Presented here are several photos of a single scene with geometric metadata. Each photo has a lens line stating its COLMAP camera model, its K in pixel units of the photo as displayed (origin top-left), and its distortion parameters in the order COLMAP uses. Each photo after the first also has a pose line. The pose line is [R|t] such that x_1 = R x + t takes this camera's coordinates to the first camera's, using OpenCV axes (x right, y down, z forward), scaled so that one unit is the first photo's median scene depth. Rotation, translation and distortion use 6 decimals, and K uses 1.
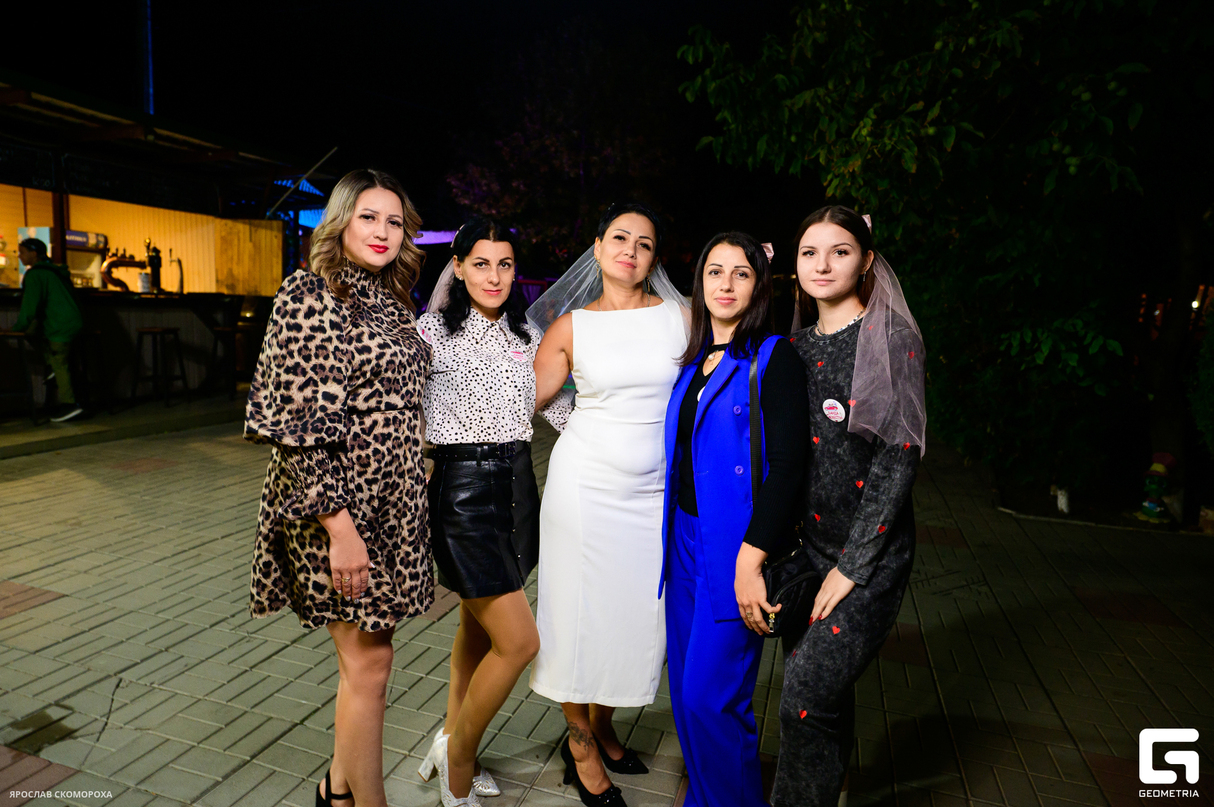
lens RADIAL K [[709.5, 0, 612.0], [0, 709.5, 382.2], [0, 0, 1]] dist [0.000892, 0.001667]
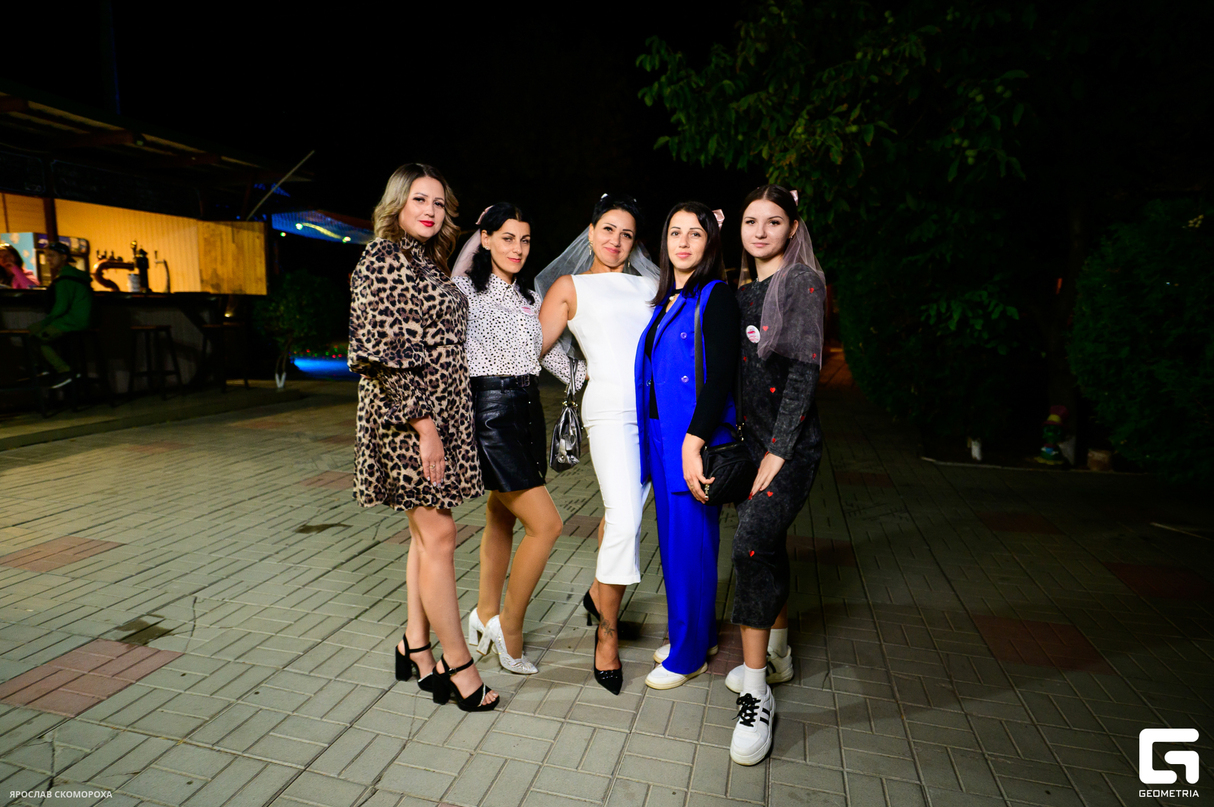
lens RADIAL K [[688.0, 0, 607.0], [0, 688.0, 403.5], [0, 0, 1]] dist [0.002729, 0.001107]
pose [[0.998410, -0.030160, 0.047626, -0.024942], [0.028472, 0.998956, 0.035738, 0.041531], [-0.048654, -0.034325, 0.998226, -0.116243]]
